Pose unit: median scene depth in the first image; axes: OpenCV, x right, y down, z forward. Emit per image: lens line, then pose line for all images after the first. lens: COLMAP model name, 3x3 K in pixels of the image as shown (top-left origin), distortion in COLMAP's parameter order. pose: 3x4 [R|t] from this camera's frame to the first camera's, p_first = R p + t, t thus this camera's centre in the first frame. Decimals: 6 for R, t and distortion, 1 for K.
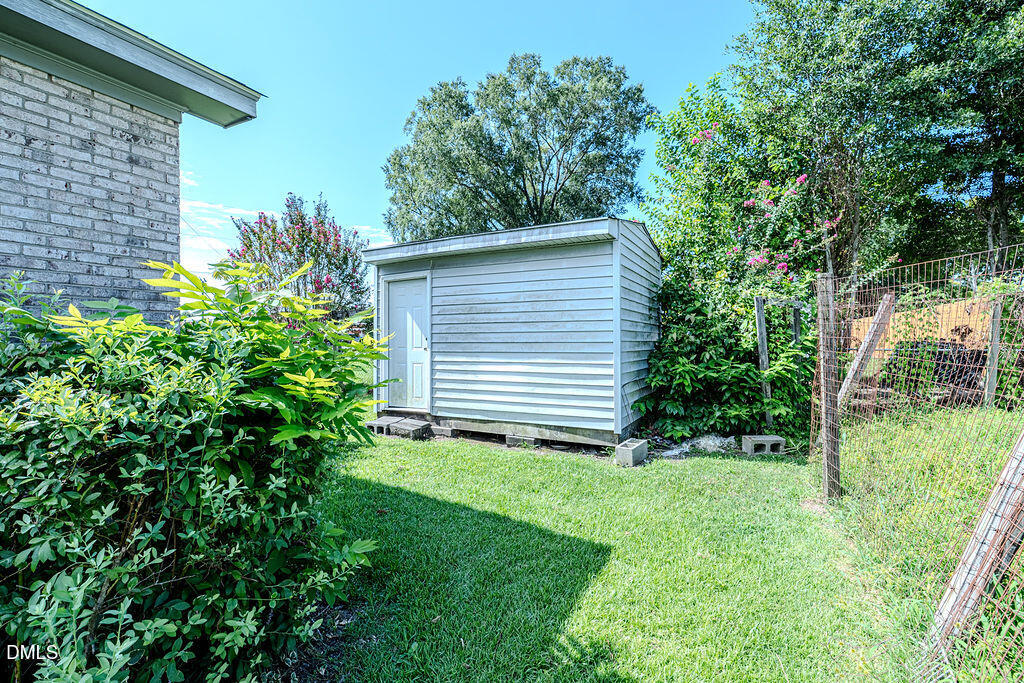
lens RADIAL K [[465.3, 0, 520.2], [0, 465.3, 338.9], [0, 0, 1]] dist [-0.009249, 0.002365]
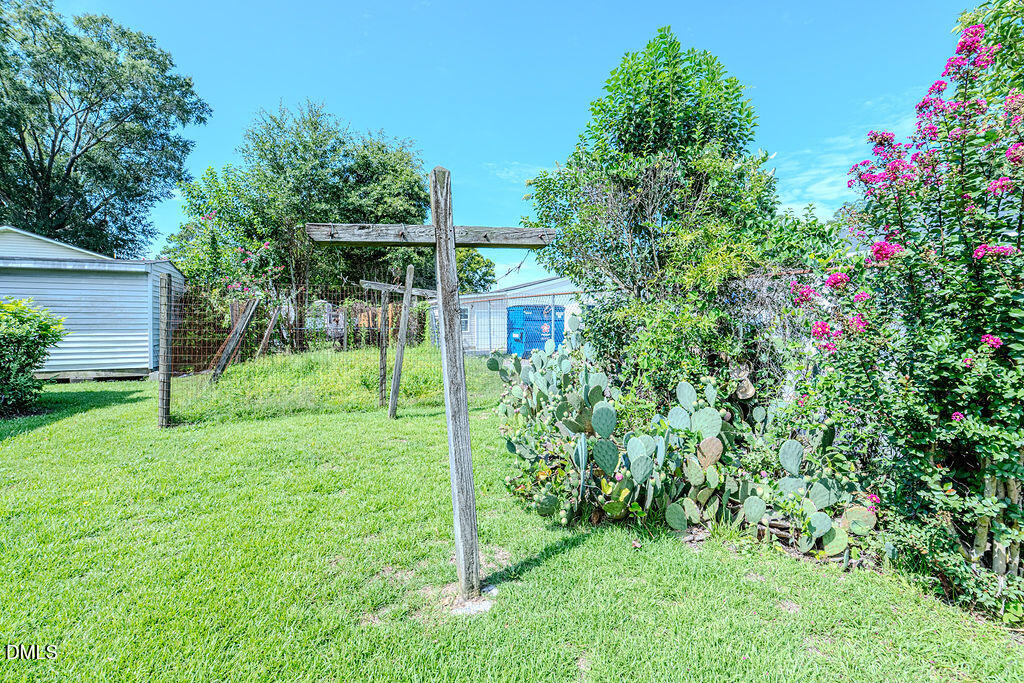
lens RADIAL K [[465.3, 0, 522.8], [0, 465.3, 327.7], [0, 0, 1]] dist [-0.009249, 0.002365]
pose [[0.650129, 0.000328, 0.759824, -0.039404], [-0.000666, 1.000000, 0.000138, 0.003220], [-0.759824, -0.000596, 0.650129, -0.225618]]
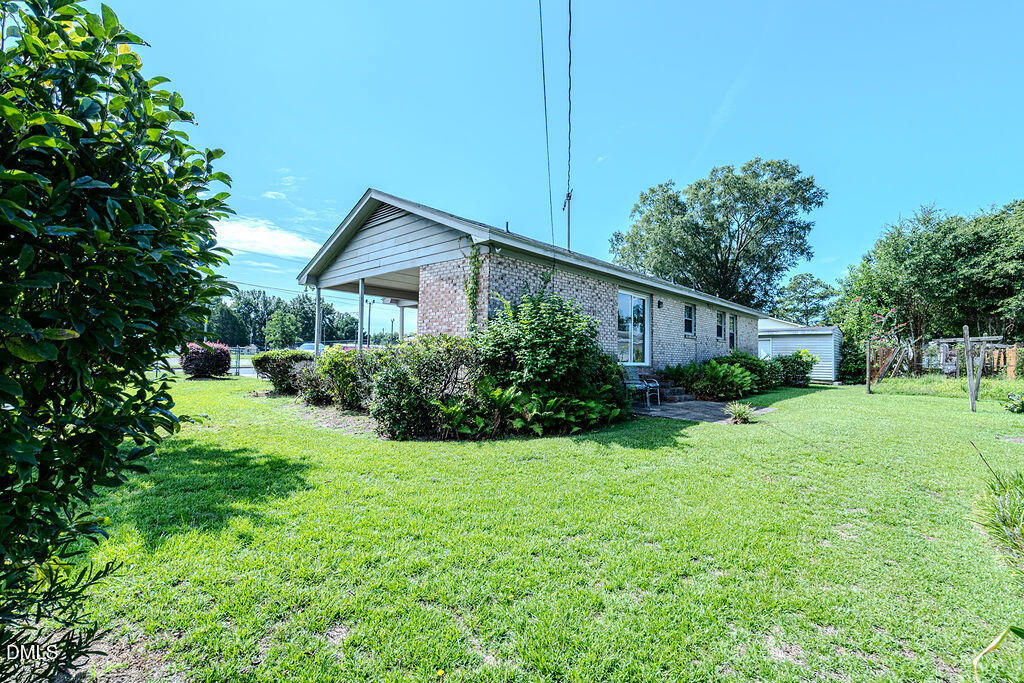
lens RADIAL K [[465.3, 0, 502.9], [0, 465.3, 337.4], [0, 0, 1]] dist [-0.009249, 0.002365]
pose [[0.955124, 0.011597, -0.295978, -0.204751], [-0.024639, 0.998881, -0.040372, 0.008466], [0.295178, 0.045852, 0.954341, -0.567465]]
